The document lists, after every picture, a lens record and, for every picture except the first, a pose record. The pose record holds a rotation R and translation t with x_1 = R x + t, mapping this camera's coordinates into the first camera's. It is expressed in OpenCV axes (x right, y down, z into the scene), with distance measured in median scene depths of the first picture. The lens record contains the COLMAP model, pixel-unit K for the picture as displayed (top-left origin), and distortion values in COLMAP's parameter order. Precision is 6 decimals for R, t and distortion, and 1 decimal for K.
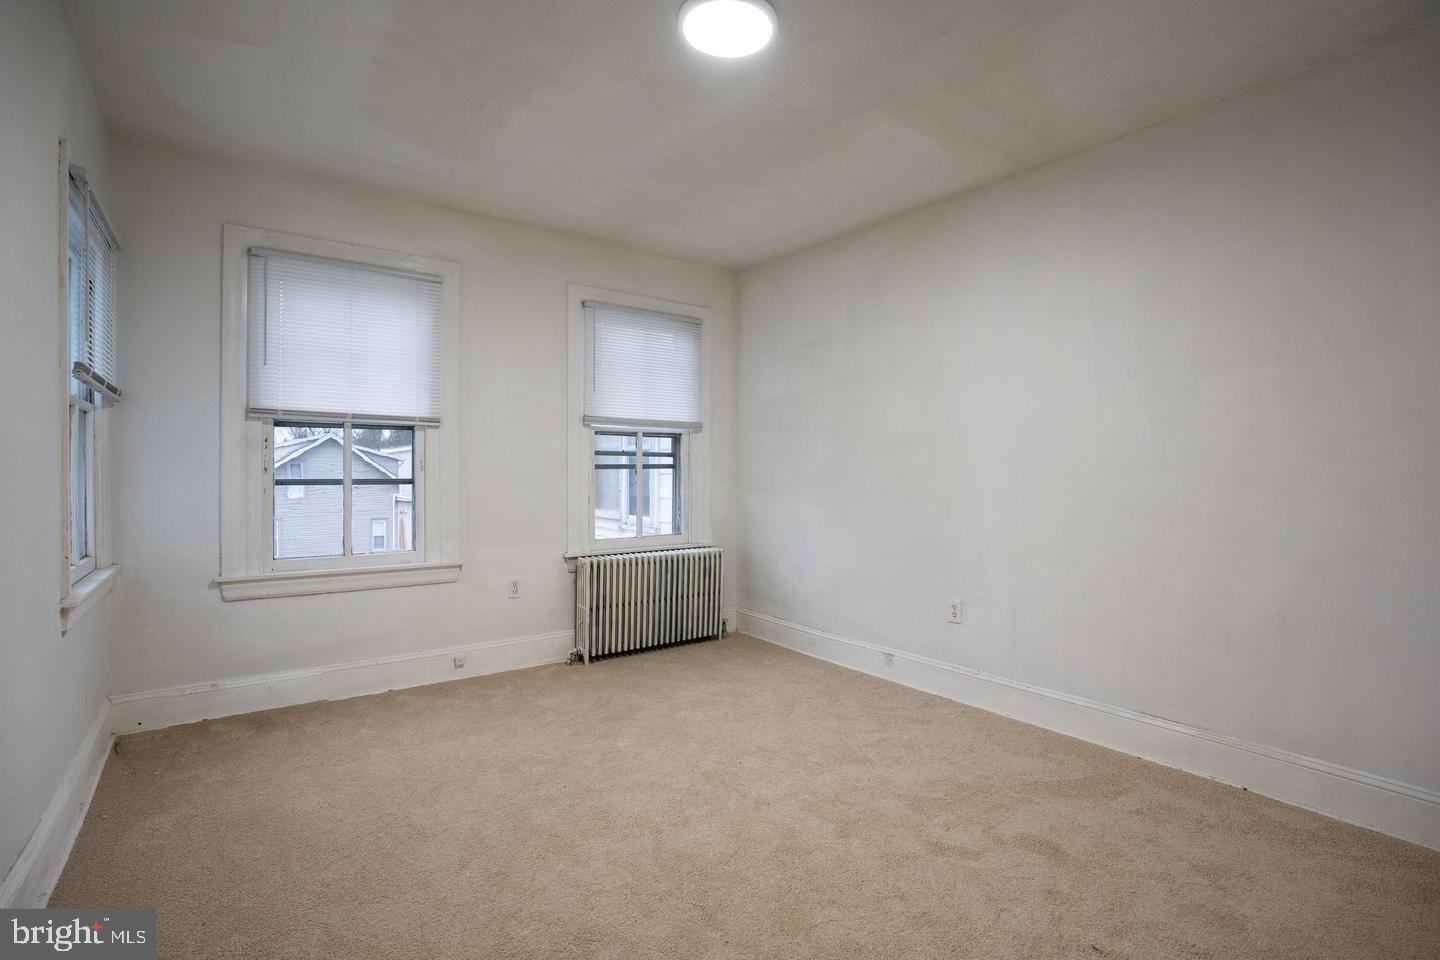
lens RADIAL K [[677.6, 0, 720.6], [0, 677.6, 485.3], [0, 0, 1]] dist [-0.067481, 0.023399]
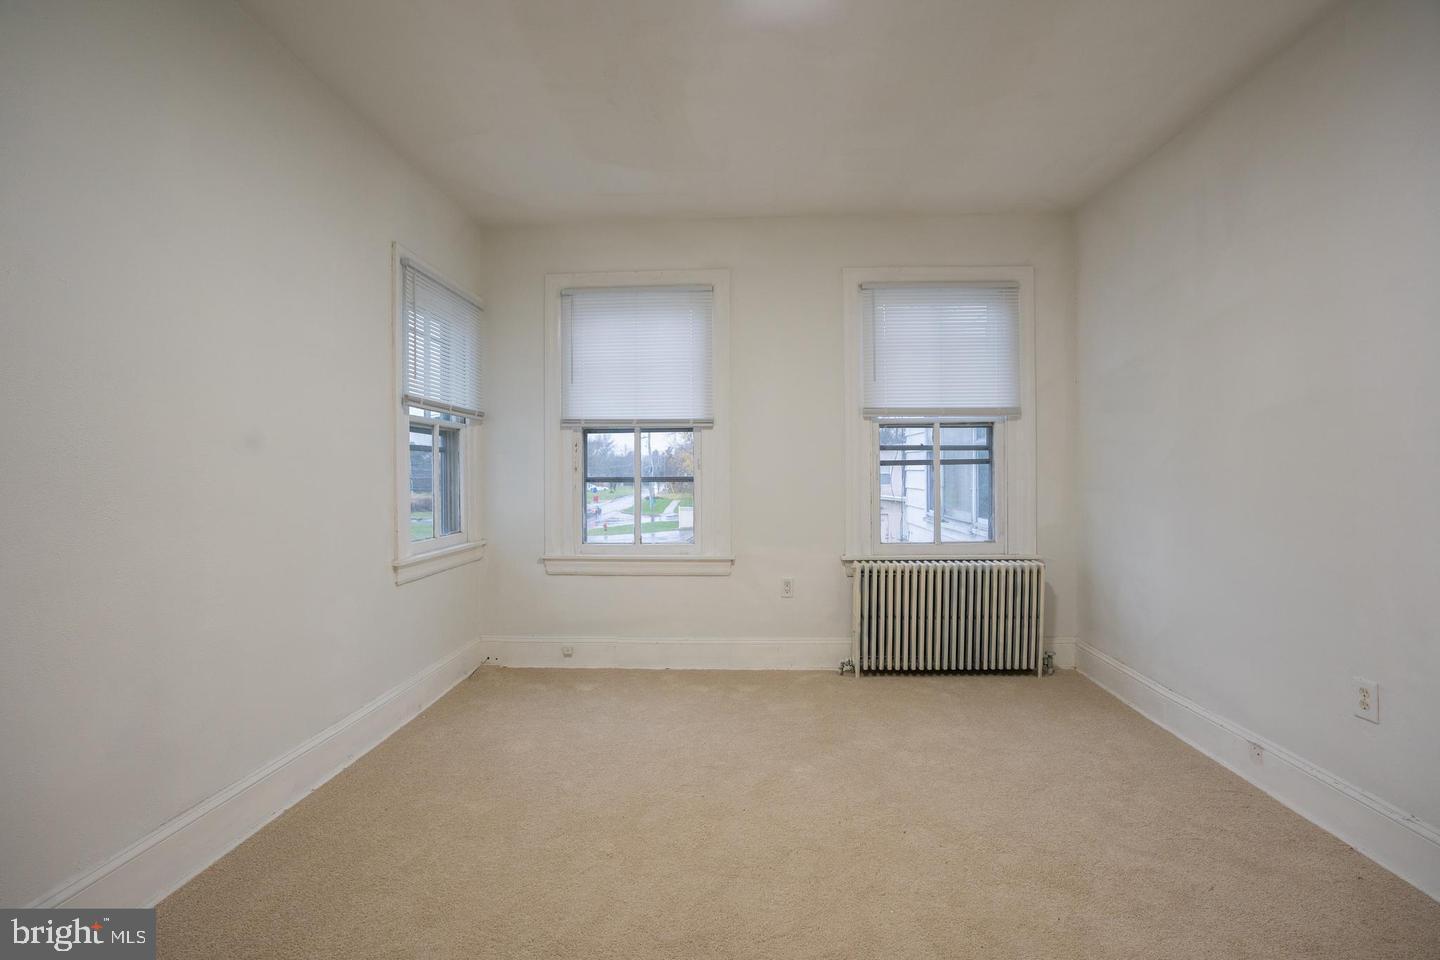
lens RADIAL K [[677.6, 0, 710.5], [0, 677.6, 479.8], [0, 0, 1]] dist [-0.067481, 0.023399]
pose [[0.765396, 0.004173, -0.643547, 0.240307], [-0.003493, 0.999991, 0.002330, -0.006514], [0.643551, 0.000465, 0.765403, 0.164601]]
